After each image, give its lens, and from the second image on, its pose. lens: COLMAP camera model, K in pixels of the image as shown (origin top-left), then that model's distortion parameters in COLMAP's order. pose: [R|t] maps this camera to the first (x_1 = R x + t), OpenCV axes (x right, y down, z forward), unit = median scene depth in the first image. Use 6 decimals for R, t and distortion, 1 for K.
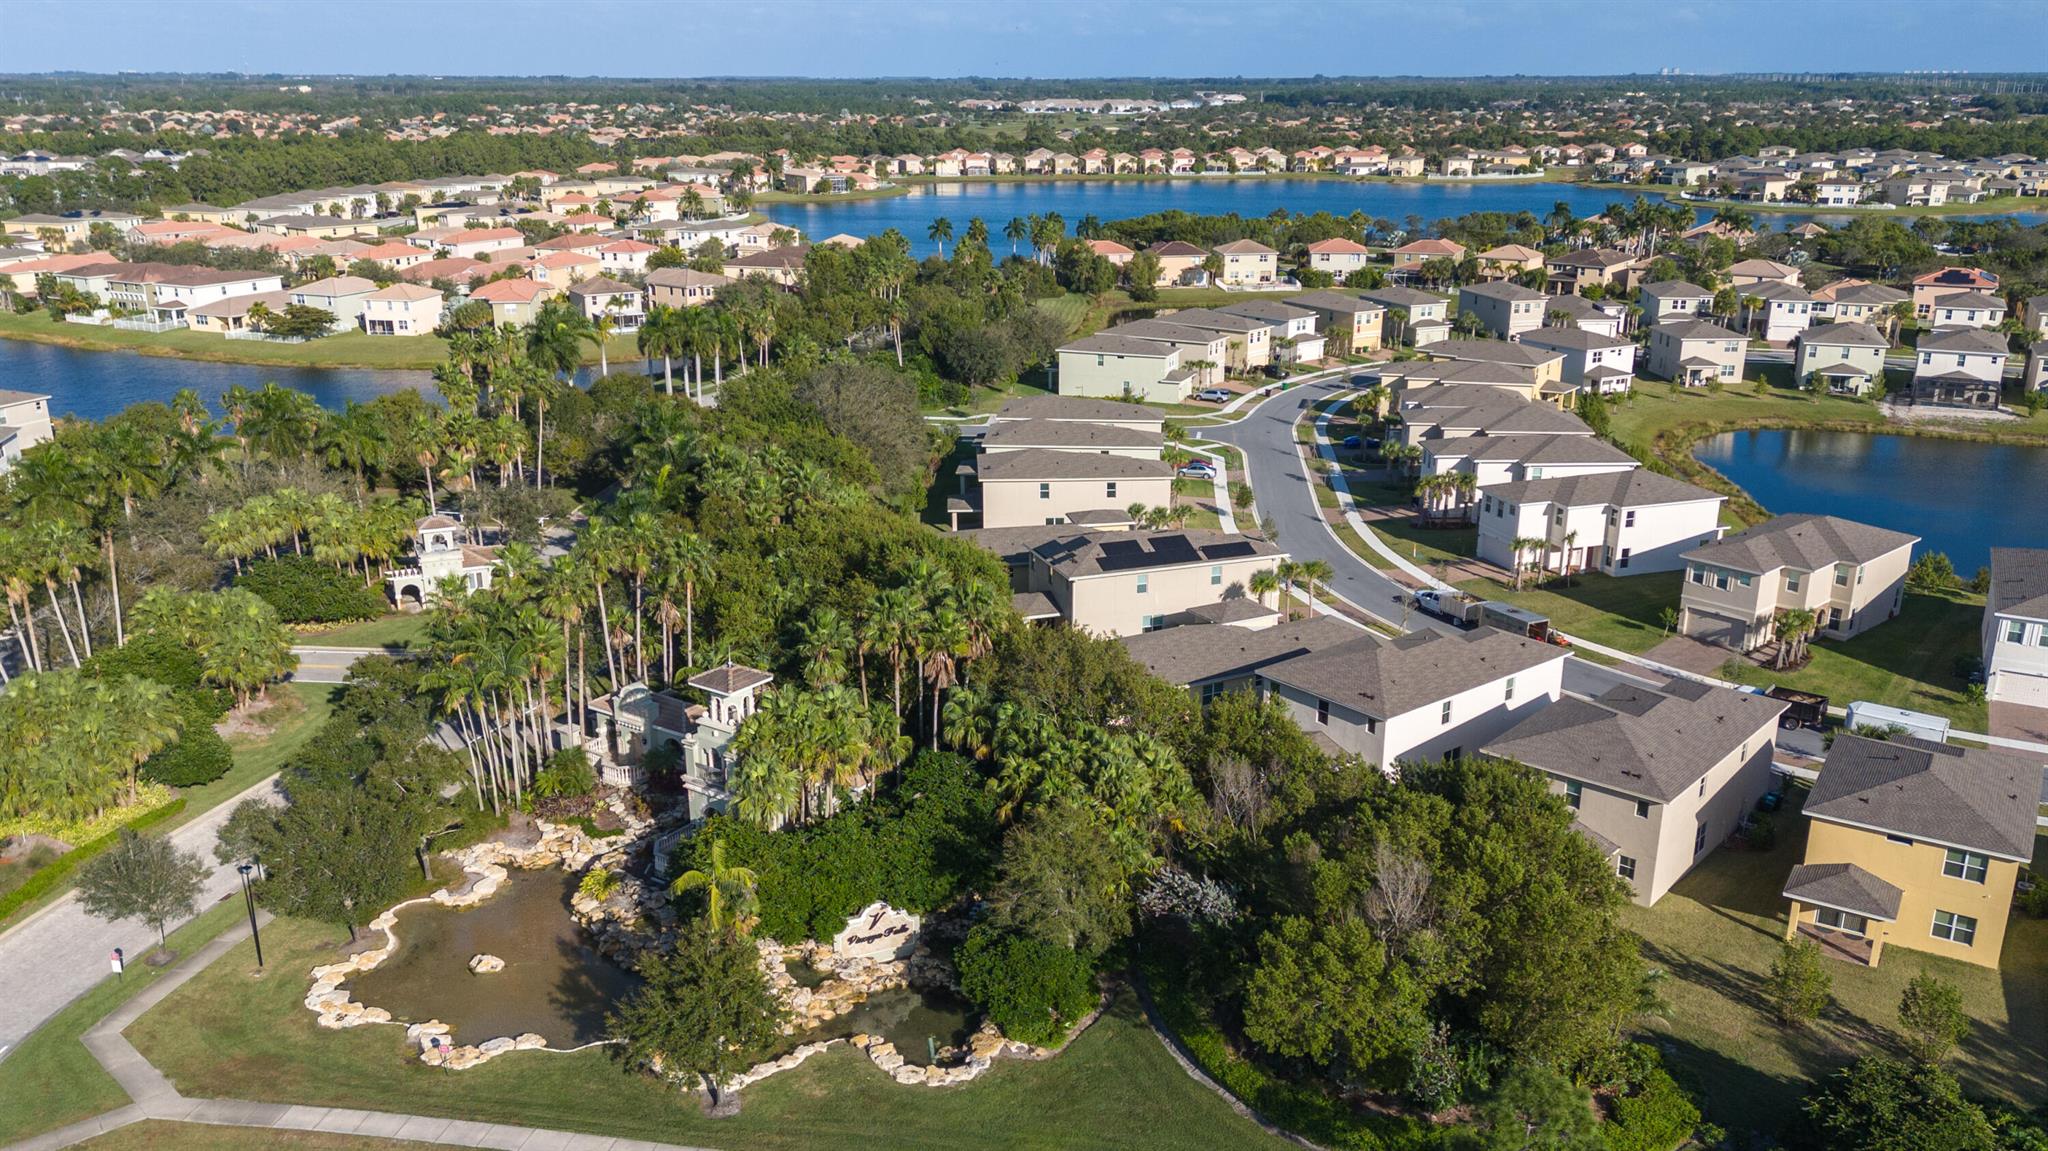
lens RADIAL K [[1568.6, 0, 1055.3], [0, 1568.6, 578.2], [0, 0, 1]] dist [0.089475, -0.117543]
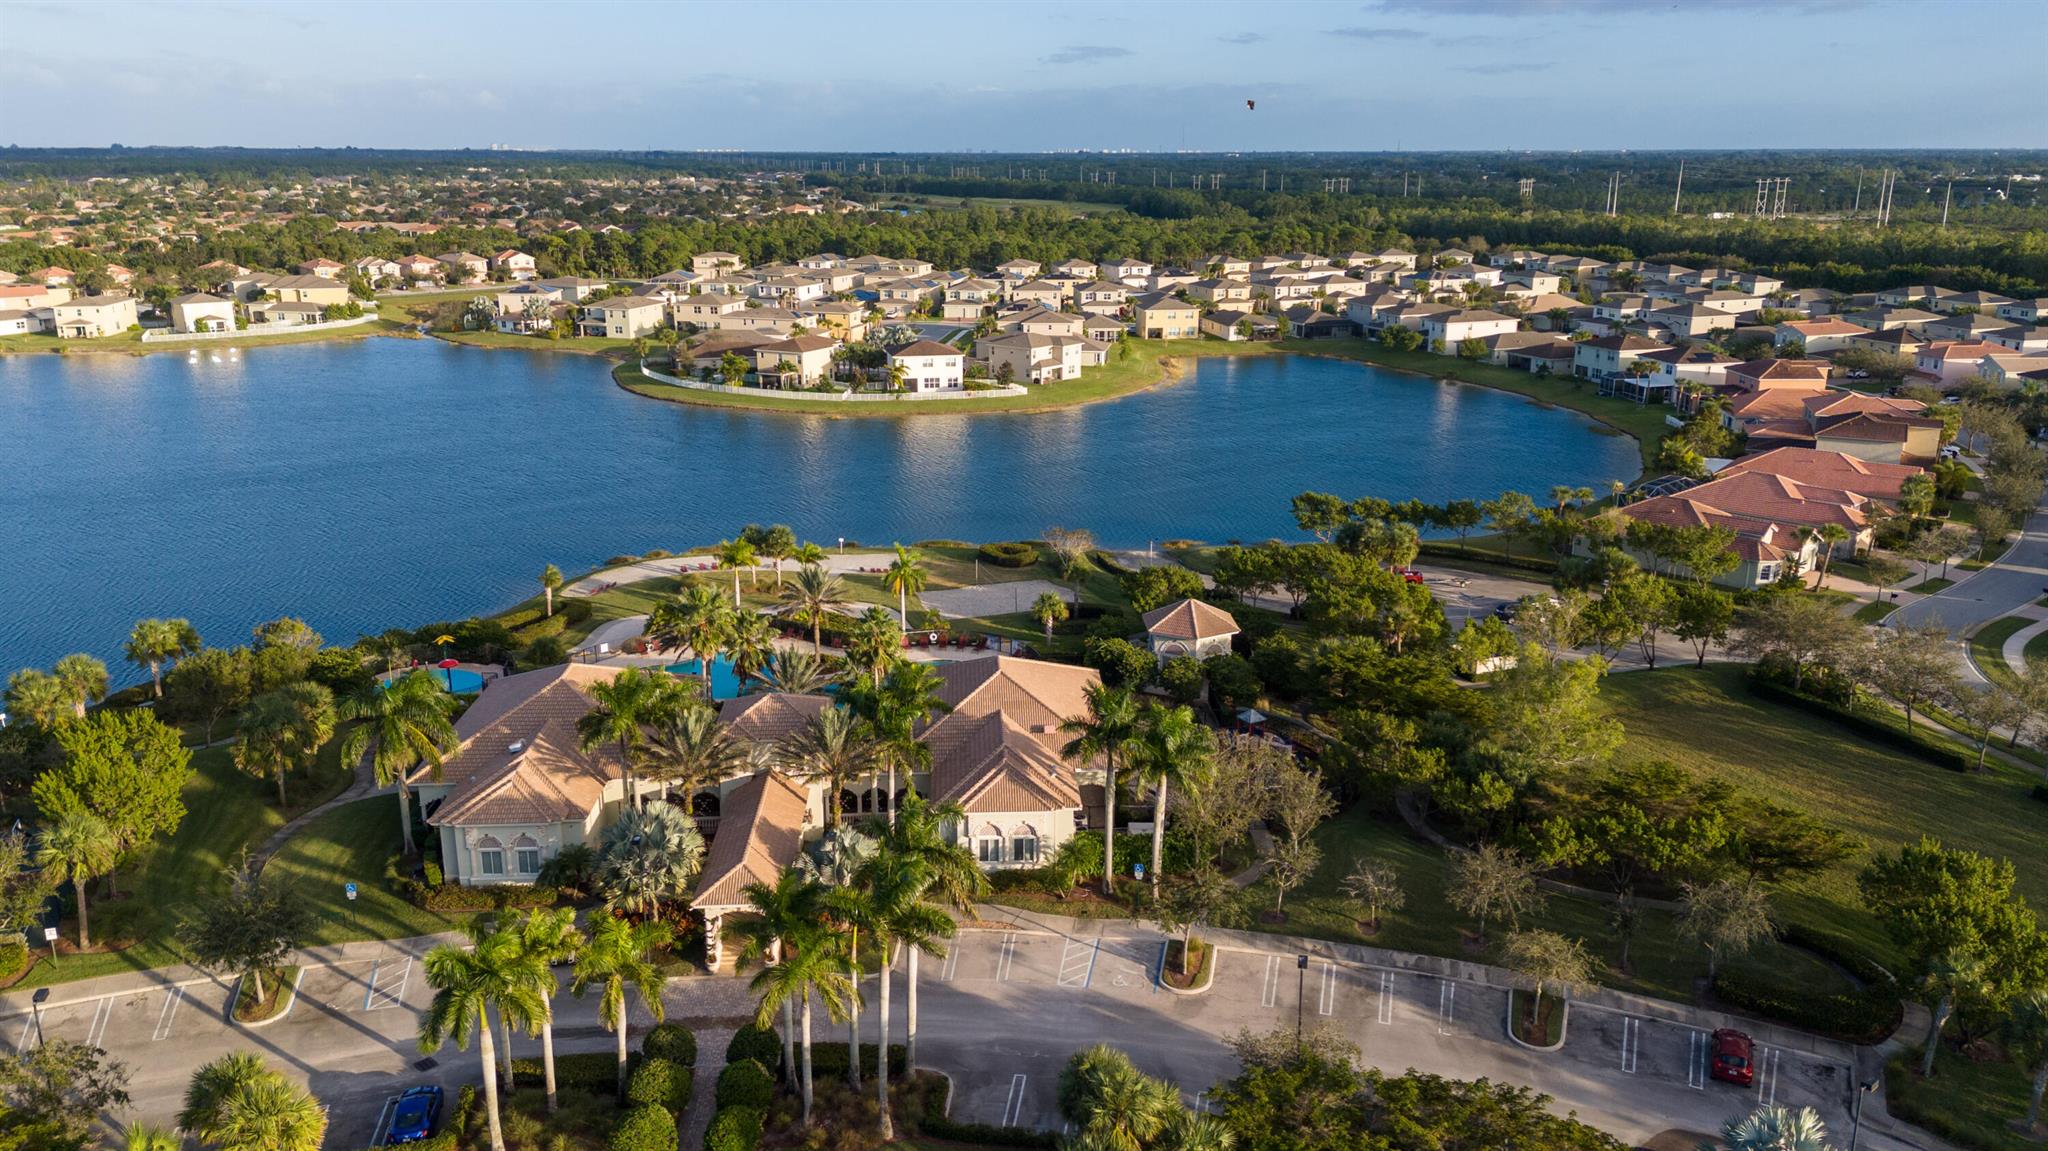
lens RADIAL K [[1519.7, 0, 1024.0], [0, 1519.7, 575.5], [0, 0, 1]] dist [0.032469, -0.000909]
pose [[0.782595, -0.162306, 0.601001, 0.193789], [0.183253, 0.982701, 0.026764, -0.182795], [-0.594949, 0.089190, 0.798800, 0.578027]]
